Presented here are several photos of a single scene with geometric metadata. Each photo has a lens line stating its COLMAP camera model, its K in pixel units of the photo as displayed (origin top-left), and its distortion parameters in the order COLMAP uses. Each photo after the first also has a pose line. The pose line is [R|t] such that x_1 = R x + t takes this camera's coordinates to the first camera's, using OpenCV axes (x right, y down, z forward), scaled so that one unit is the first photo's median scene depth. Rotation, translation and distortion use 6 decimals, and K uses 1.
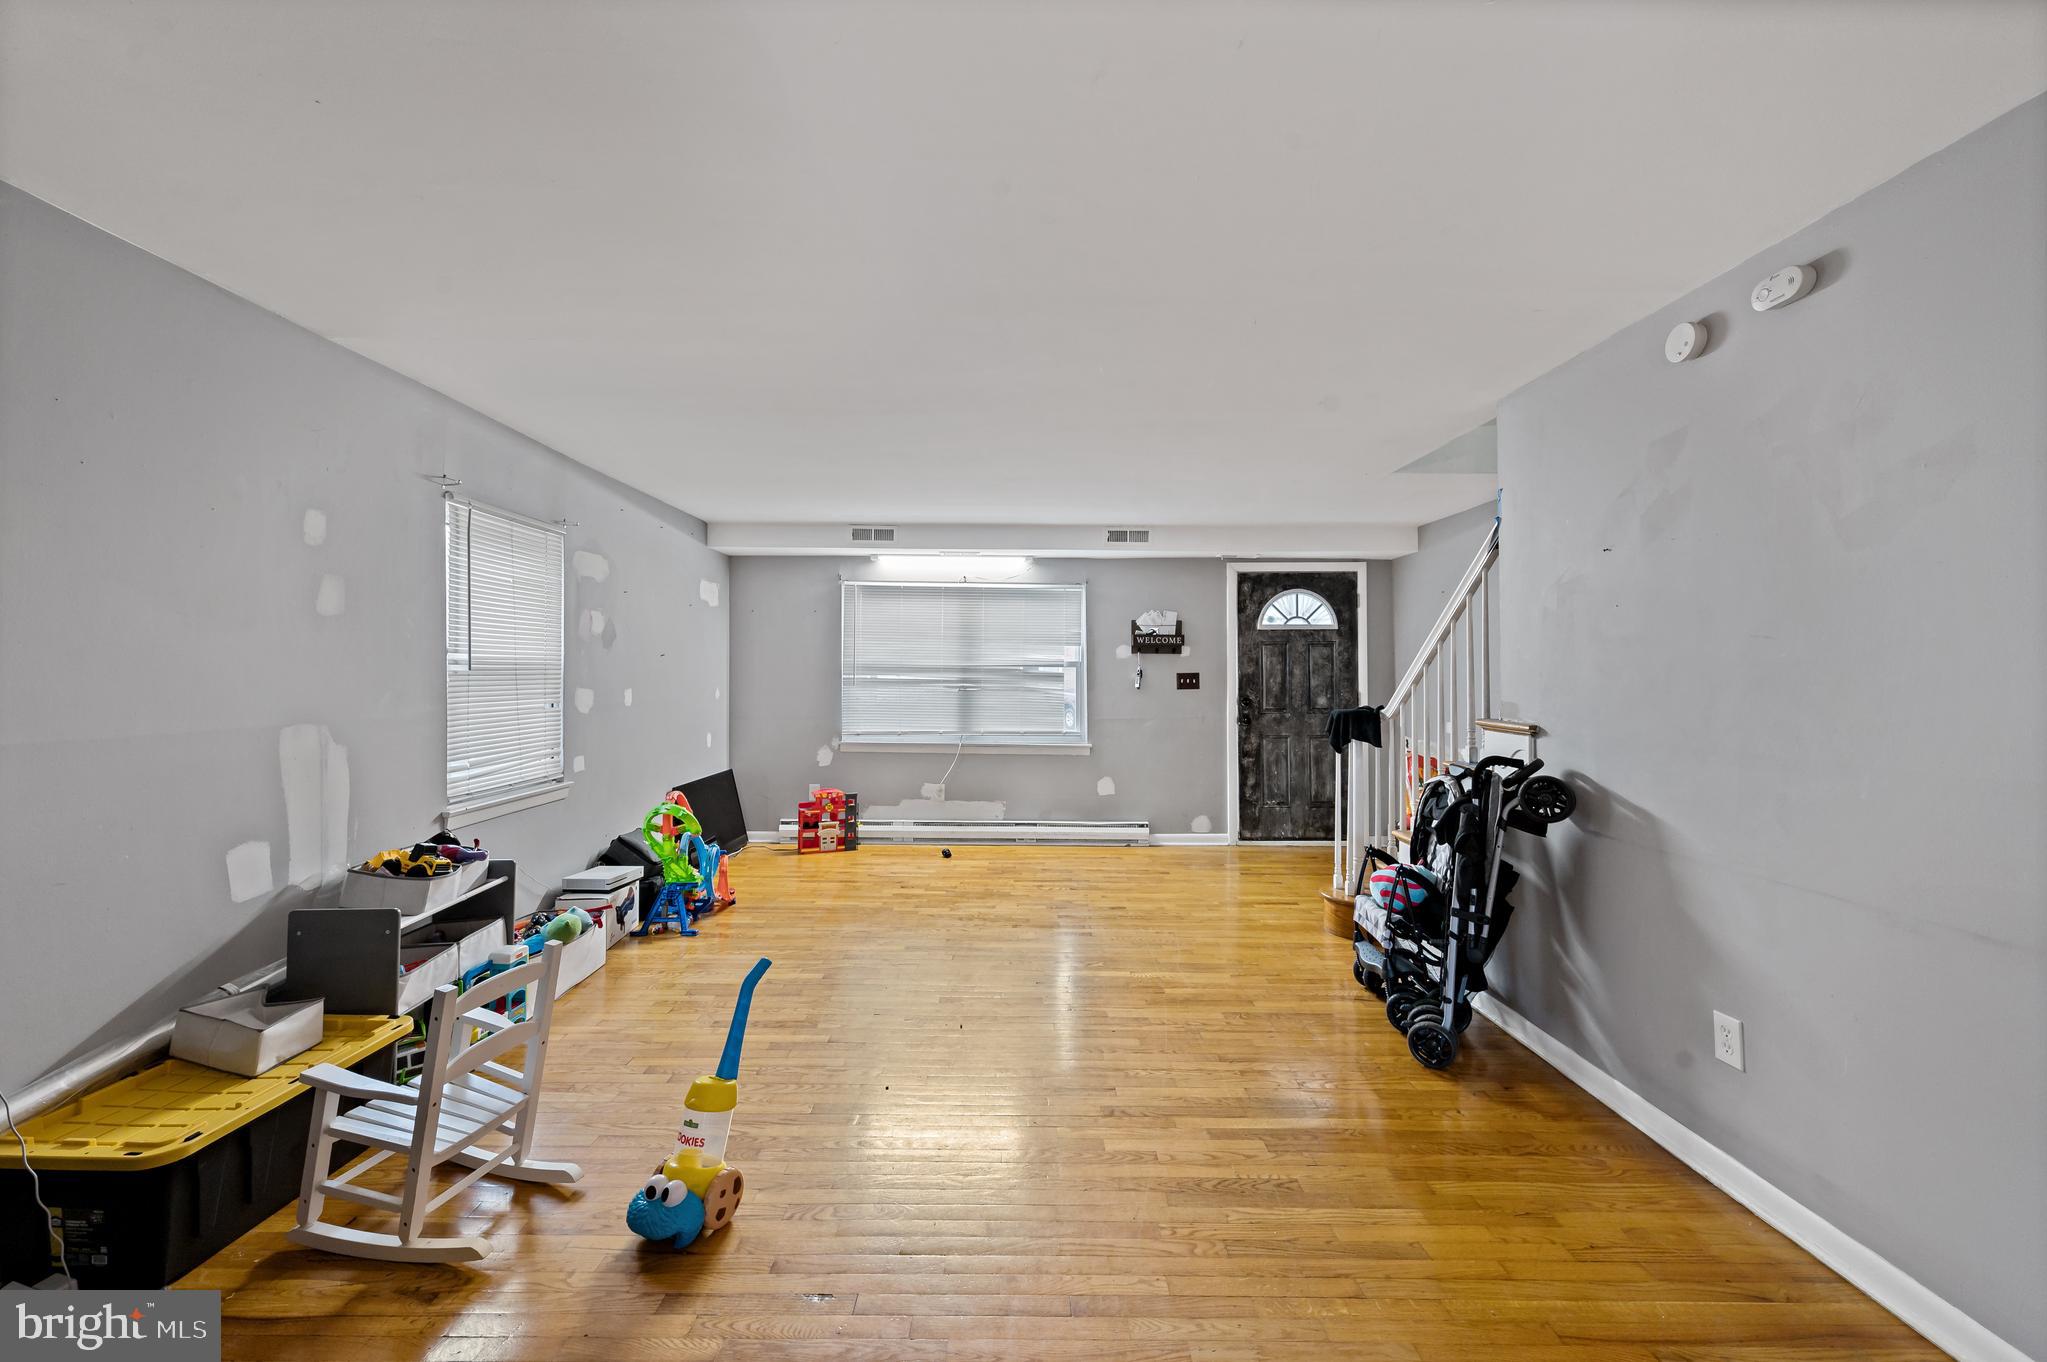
lens RADIAL K [[808.2, 0, 1023.5], [0, 808.2, 674.1], [0, 0, 1]] dist [0.007472, -0.003071]
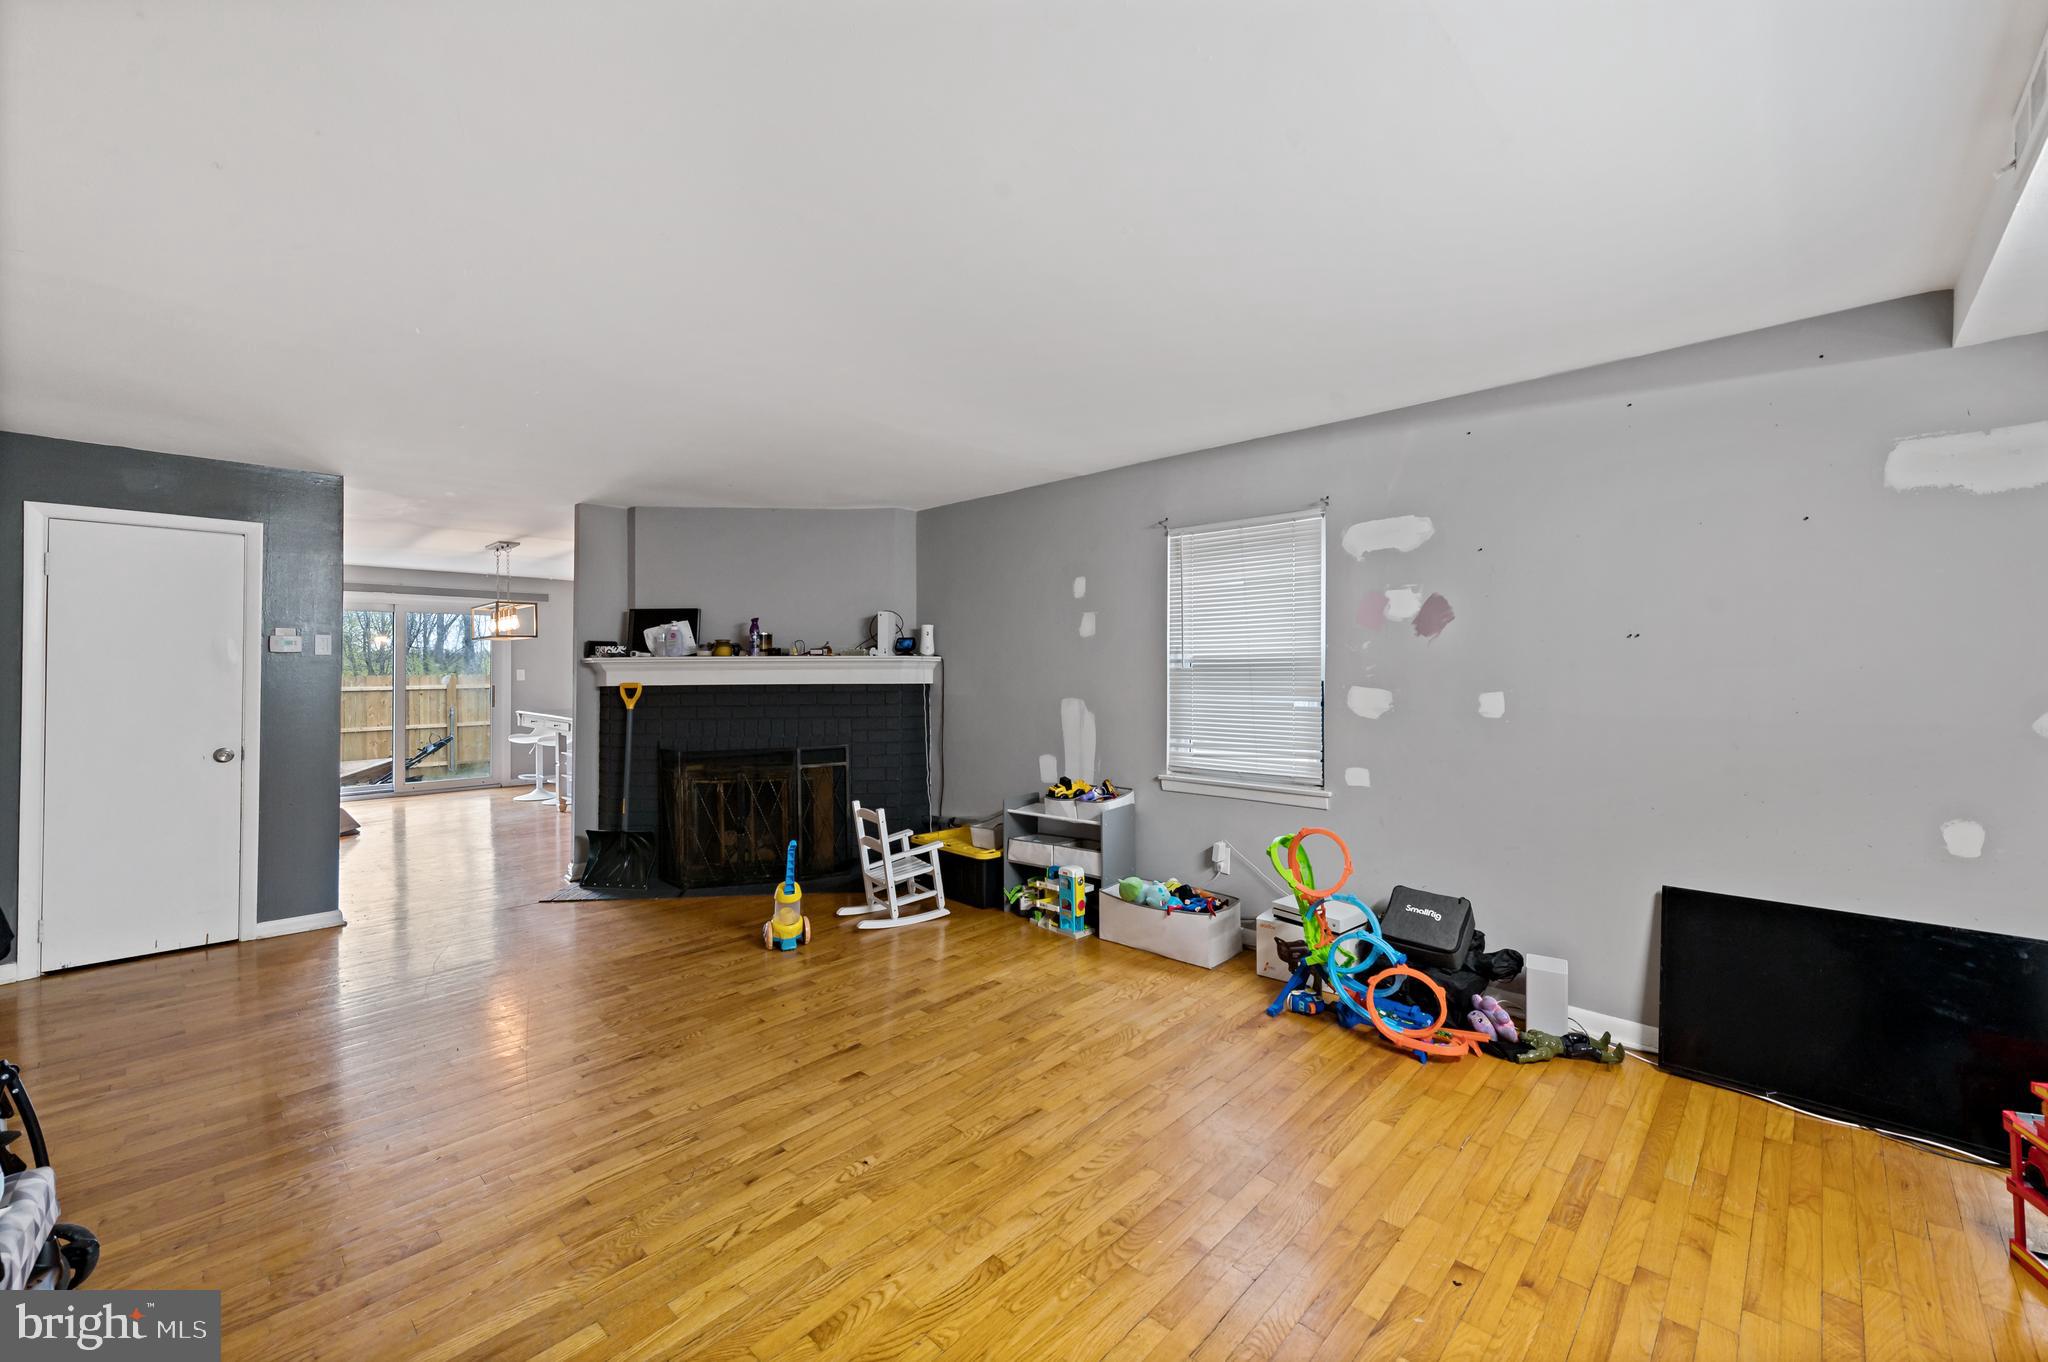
lens RADIAL K [[808.6, 0, 1035.3], [0, 808.6, 674.8], [0, 0, 1]] dist [0.007472, -0.003071]
pose [[-0.686361, 0.002248, -0.727258, 0.301416], [0.003868, 0.999992, -0.000559, 0.005212], [0.727251, -0.003197, -0.686364, 1.388553]]
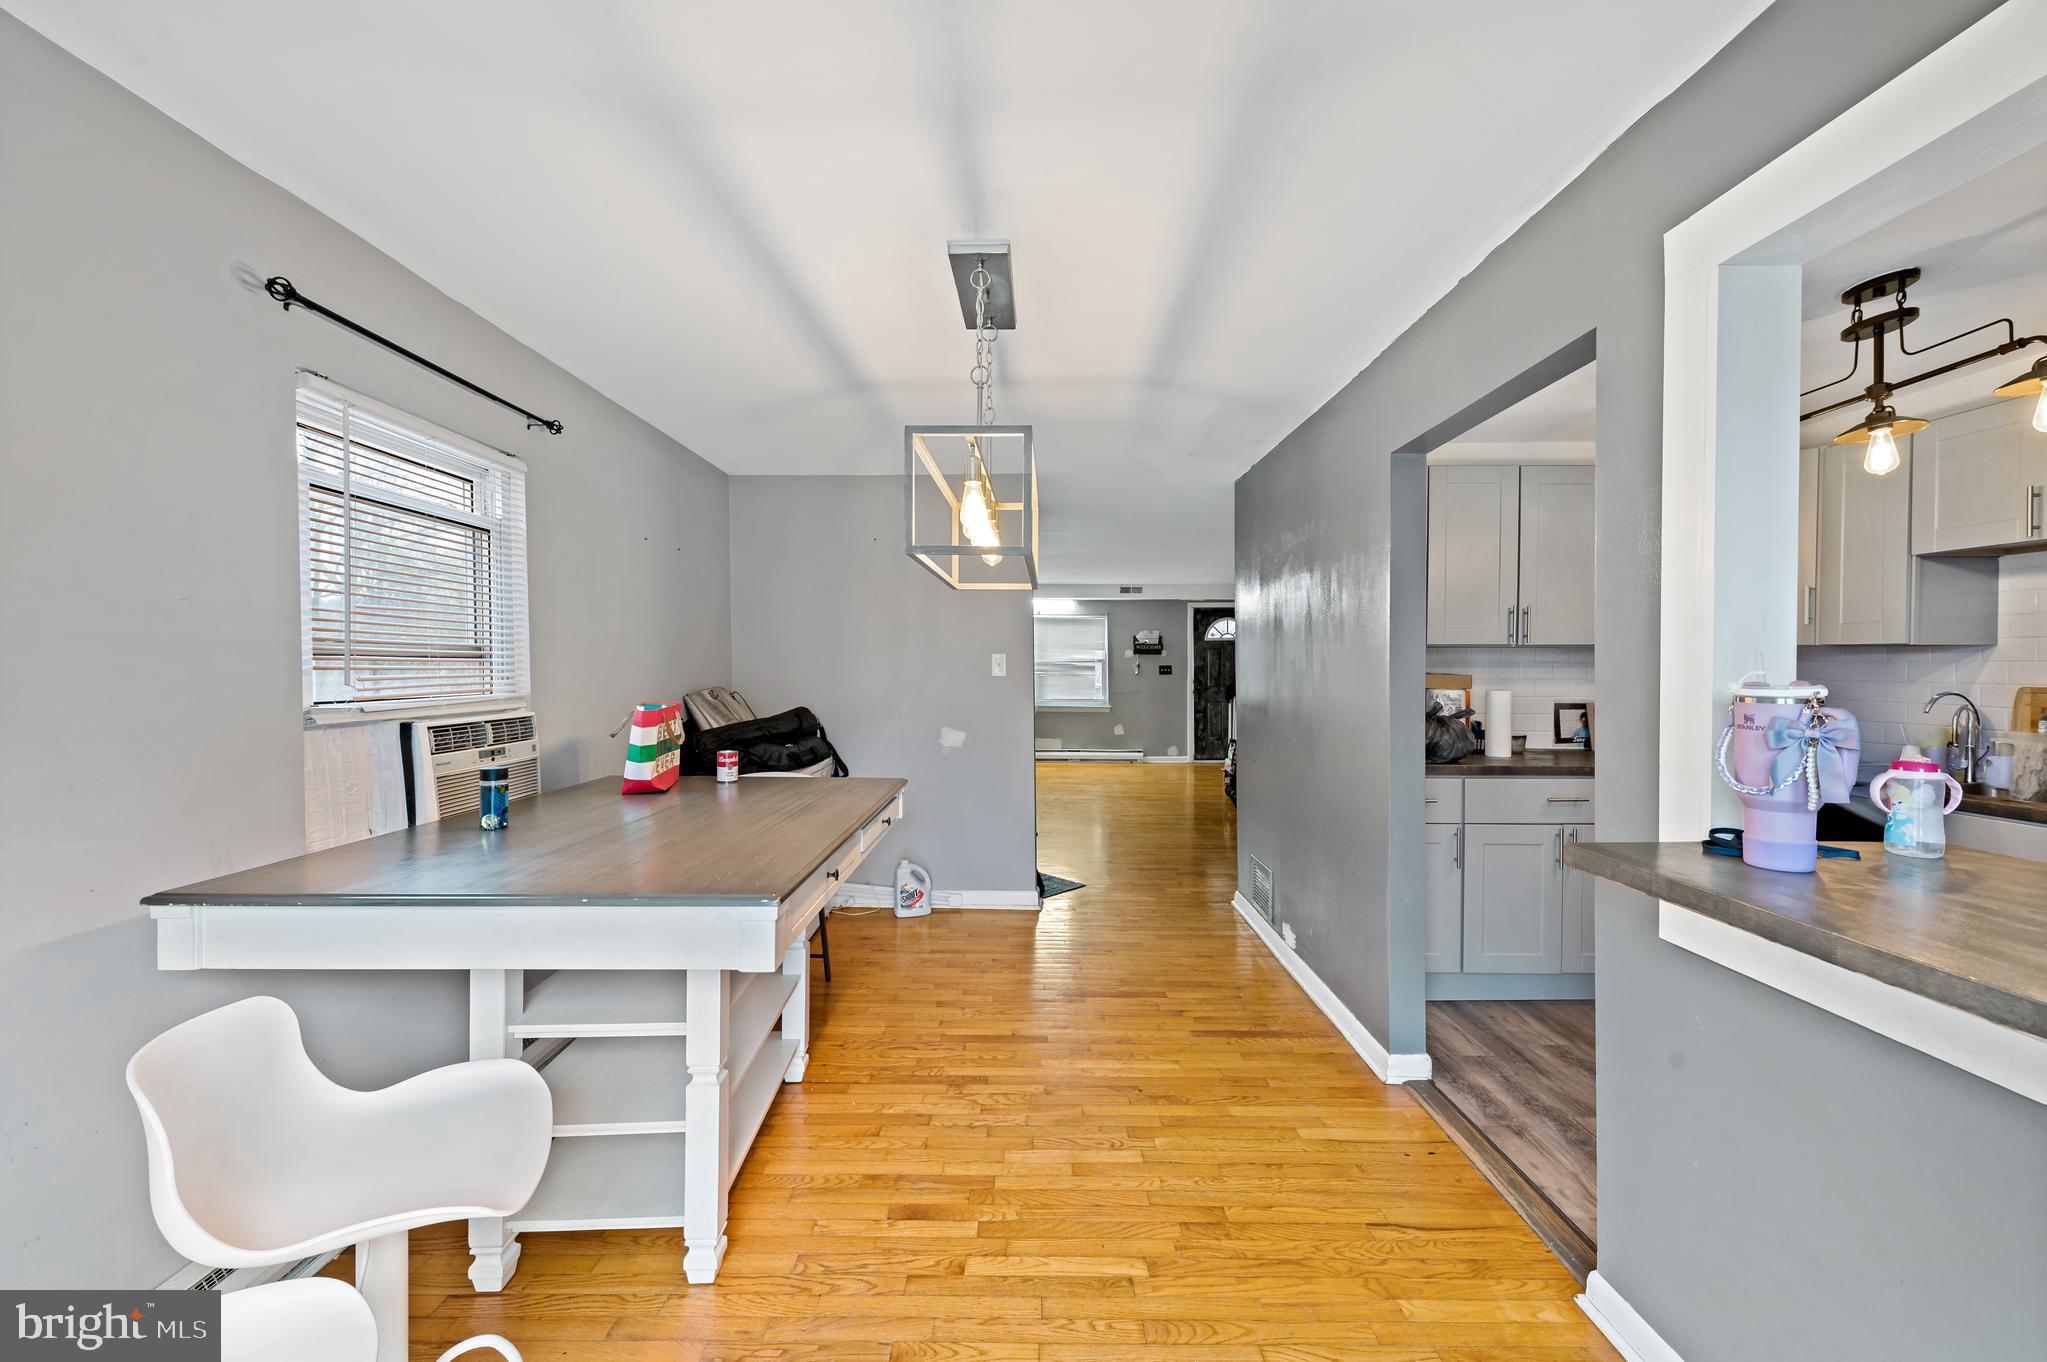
lens RADIAL K [[808.2, 0, 1018.0], [0, 808.2, 678.4], [0, 0, 1]] dist [0.007472, -0.003071]
pose [[0.999964, -0.003191, -0.007882, -0.104763], [0.003296, 0.999906, 0.013340, 0.002104], [0.007839, -0.013365, 0.999880, -0.769950]]
